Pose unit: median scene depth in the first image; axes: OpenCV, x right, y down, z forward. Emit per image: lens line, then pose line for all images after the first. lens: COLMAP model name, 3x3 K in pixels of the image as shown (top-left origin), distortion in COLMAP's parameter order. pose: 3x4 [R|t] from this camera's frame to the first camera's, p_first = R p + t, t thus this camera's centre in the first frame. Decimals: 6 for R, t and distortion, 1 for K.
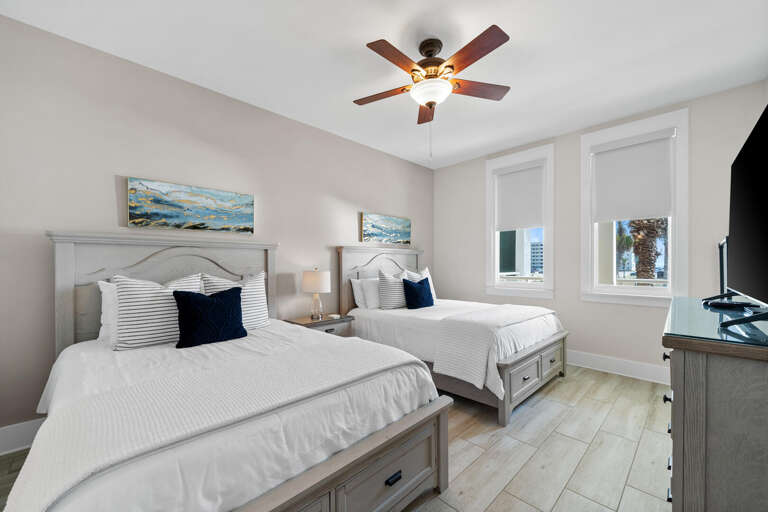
lens RADIAL K [[303.9, 0, 382.9], [0, 303.9, 267.1], [0, 0, 1]] dist [-0.002390, -0.000289]
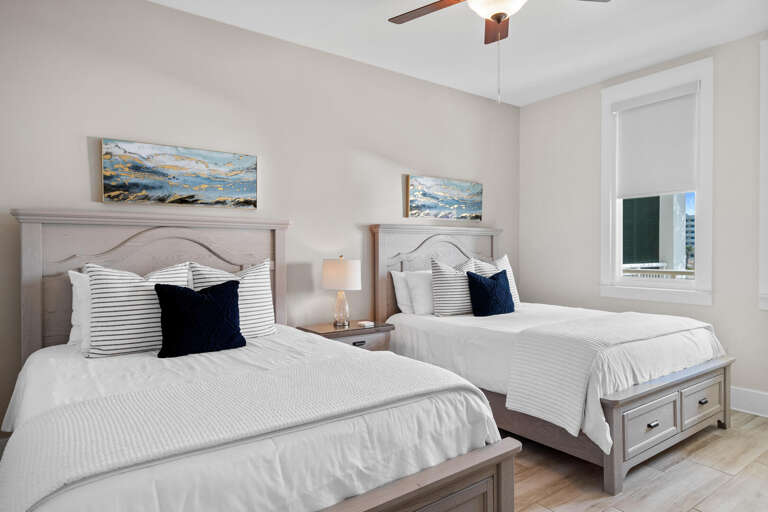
lens RADIAL K [[458.4, 0, 384.0], [0, 458.4, 256.0], [0, 0, 1]] dist [0.001254, 0.001268]
pose [[0.988909, 0.002208, -0.148507, 0.046760], [-0.001745, 0.999993, 0.003245, 0.001409], [0.148513, -0.002950, 0.988906, -0.054355]]
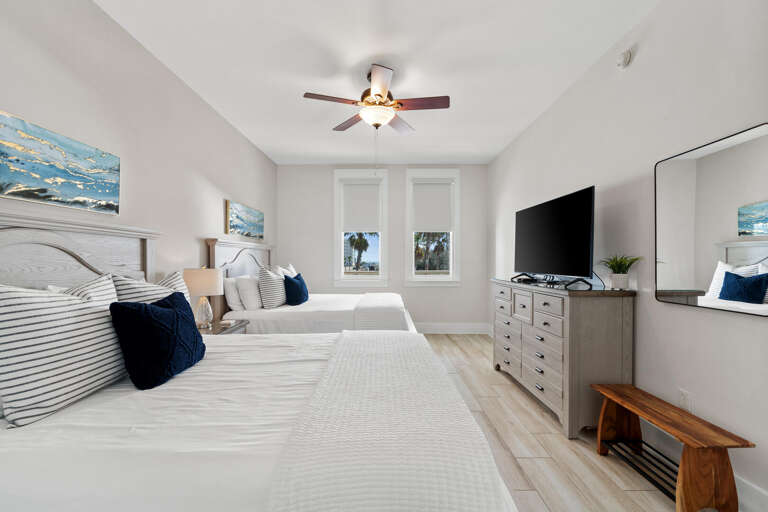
lens RADIAL K [[303.0, 0, 384.0], [0, 303.0, 256.0], [0, 0, 1]] dist [0.001696, 0.000238]
pose [[0.696924, 0.009785, 0.717078, -0.551426], [0.008516, 0.999723, -0.021919, 0.001904], [-0.717095, 0.021382, 0.696648, 0.131238]]
